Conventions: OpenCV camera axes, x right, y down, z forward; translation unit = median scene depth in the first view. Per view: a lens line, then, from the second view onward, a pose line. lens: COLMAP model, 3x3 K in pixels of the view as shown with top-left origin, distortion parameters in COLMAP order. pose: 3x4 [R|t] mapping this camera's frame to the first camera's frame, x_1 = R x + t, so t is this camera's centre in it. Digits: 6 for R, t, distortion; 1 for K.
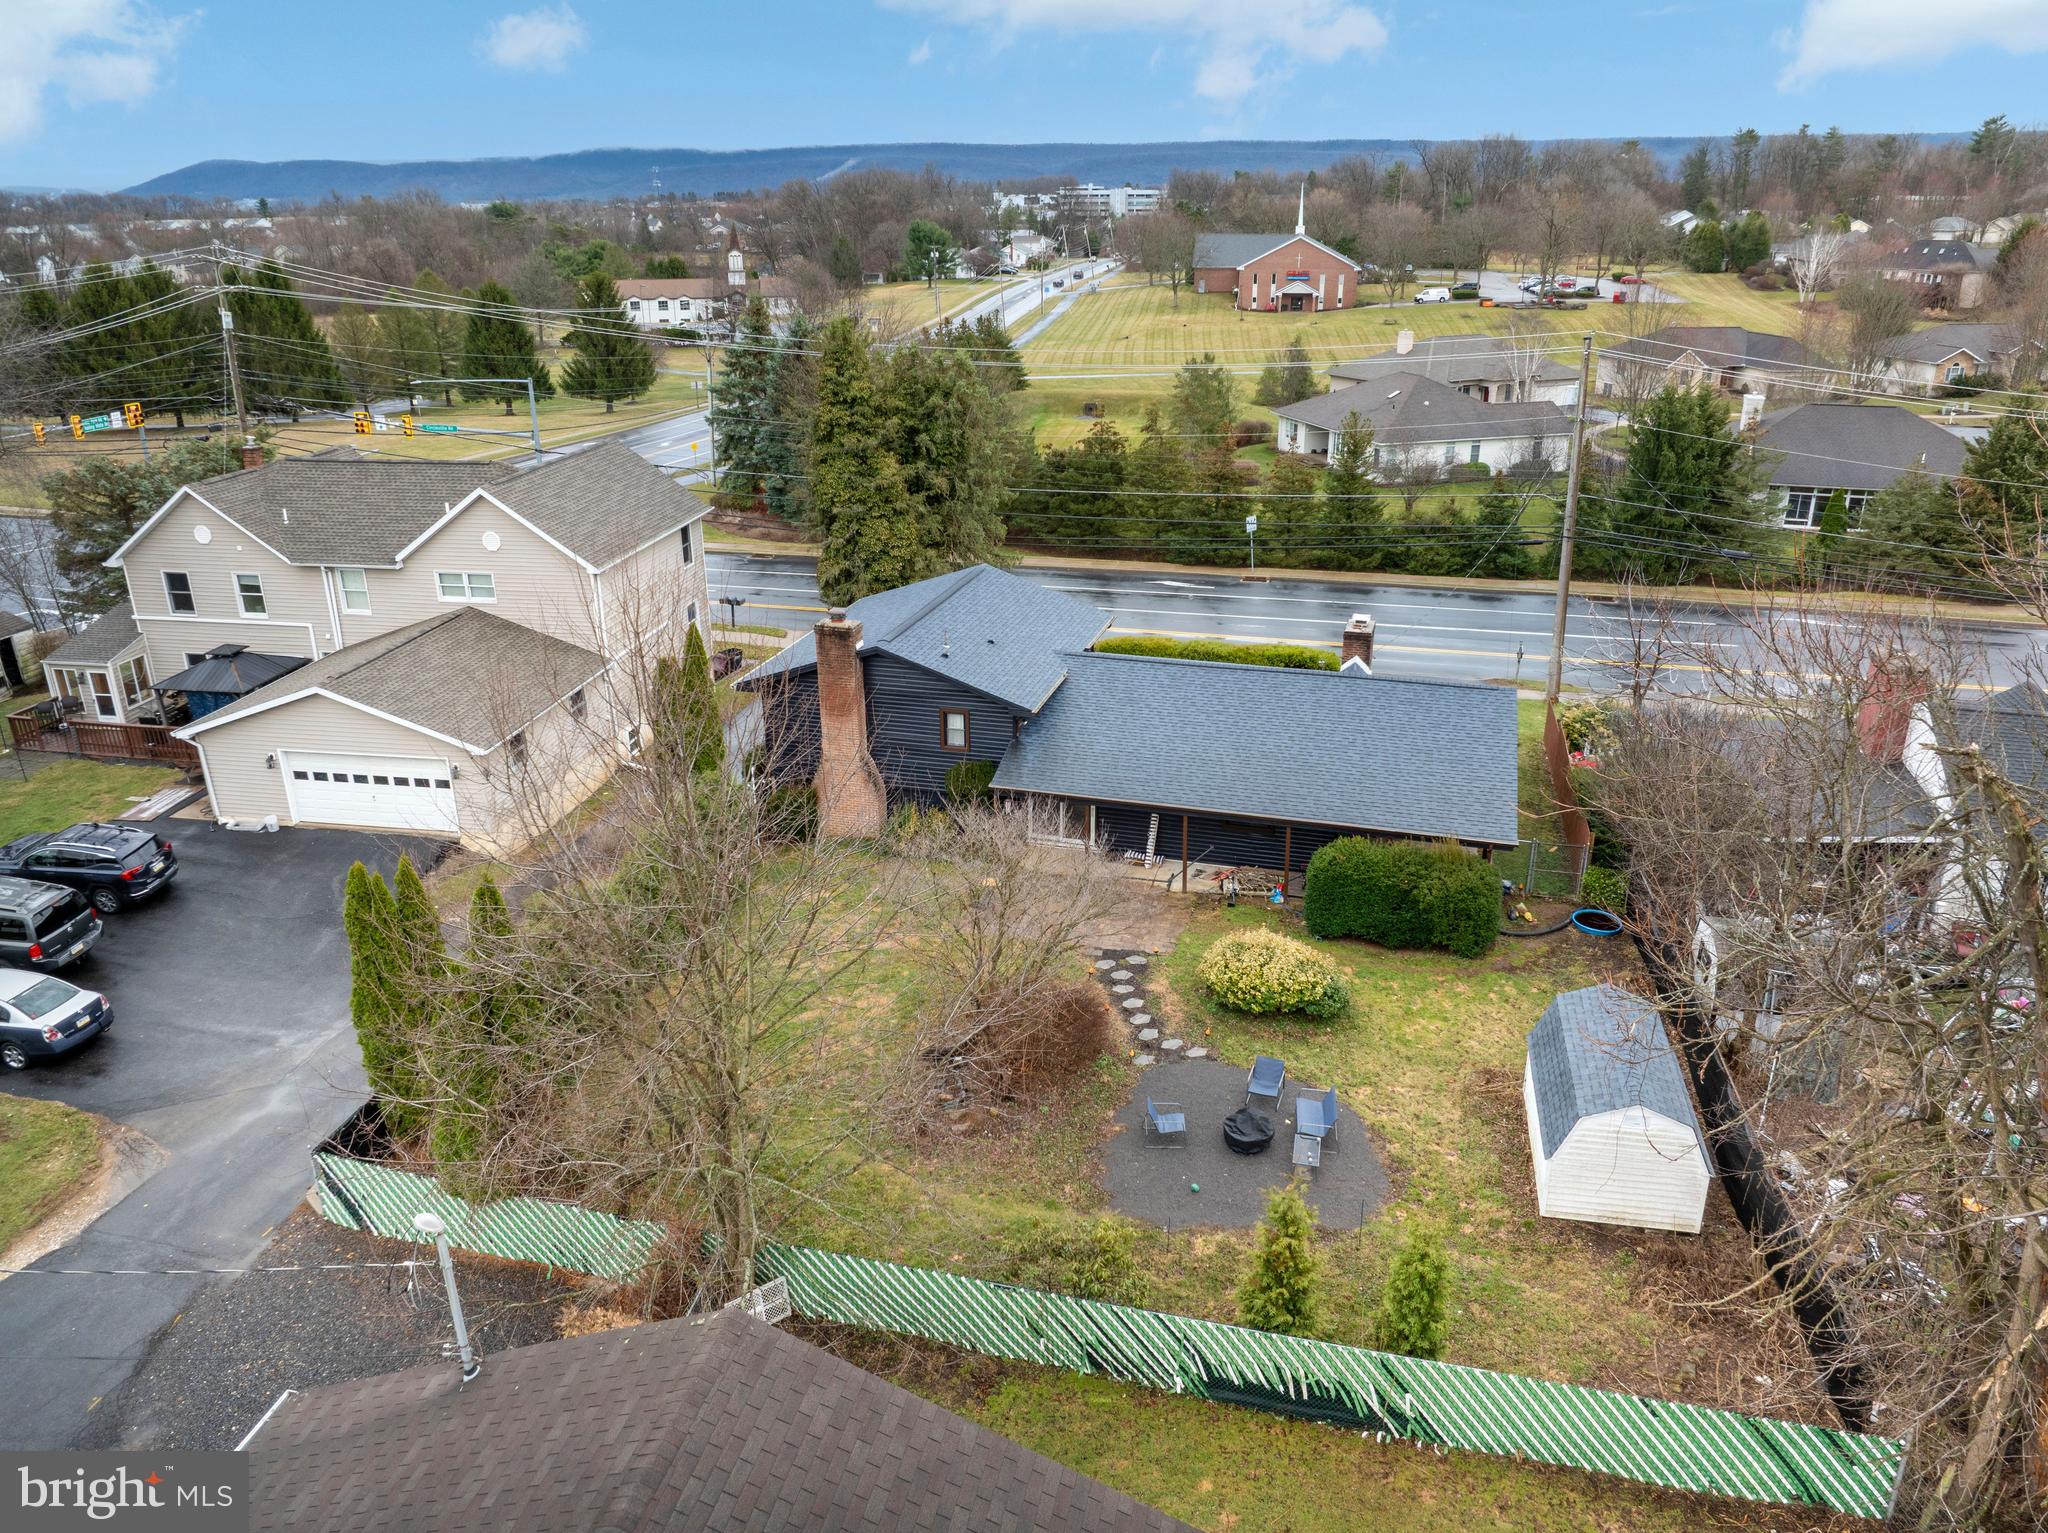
lens RADIAL K [[1433.4, 0, 1025.4], [0, 1433.4, 761.1], [0, 0, 1]] dist [-0.033326, -0.000932]
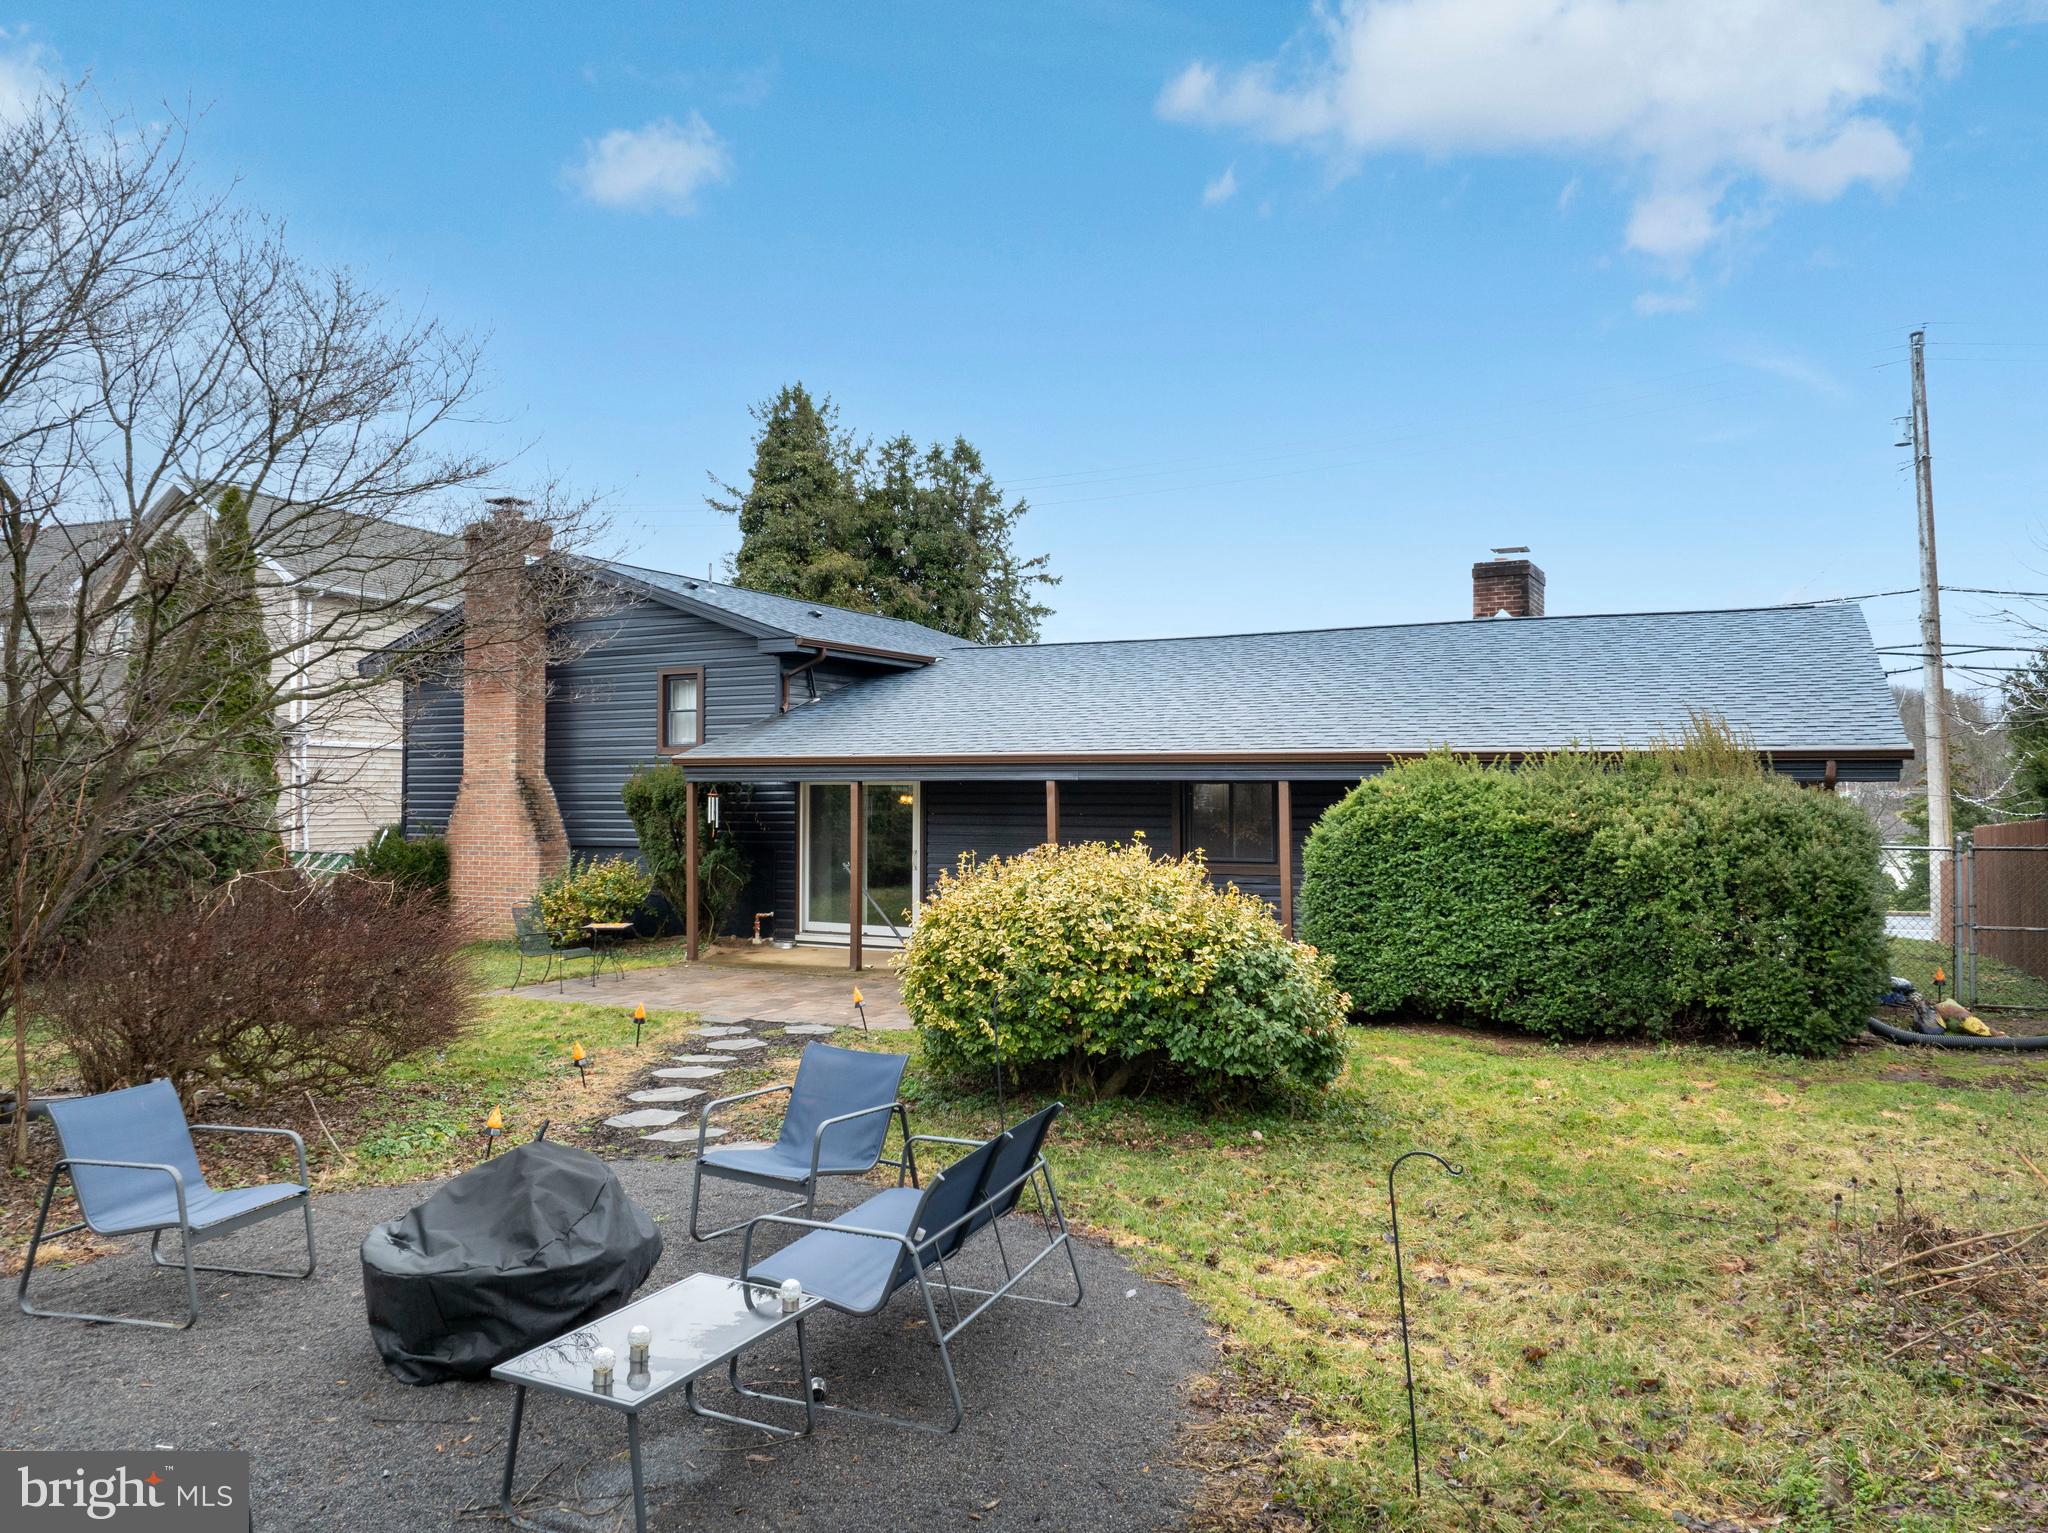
lens RADIAL K [[1433.4, 0, 1022.2], [0, 1433.4, 775.1], [0, 0, 1]] dist [-0.033326, -0.000932]
pose [[0.978942, 0.002333, -0.204127, 0.219985], [-0.079944, 0.924450, -0.372828, 0.225777], [0.187835, 0.381296, 0.905169, 0.704484]]
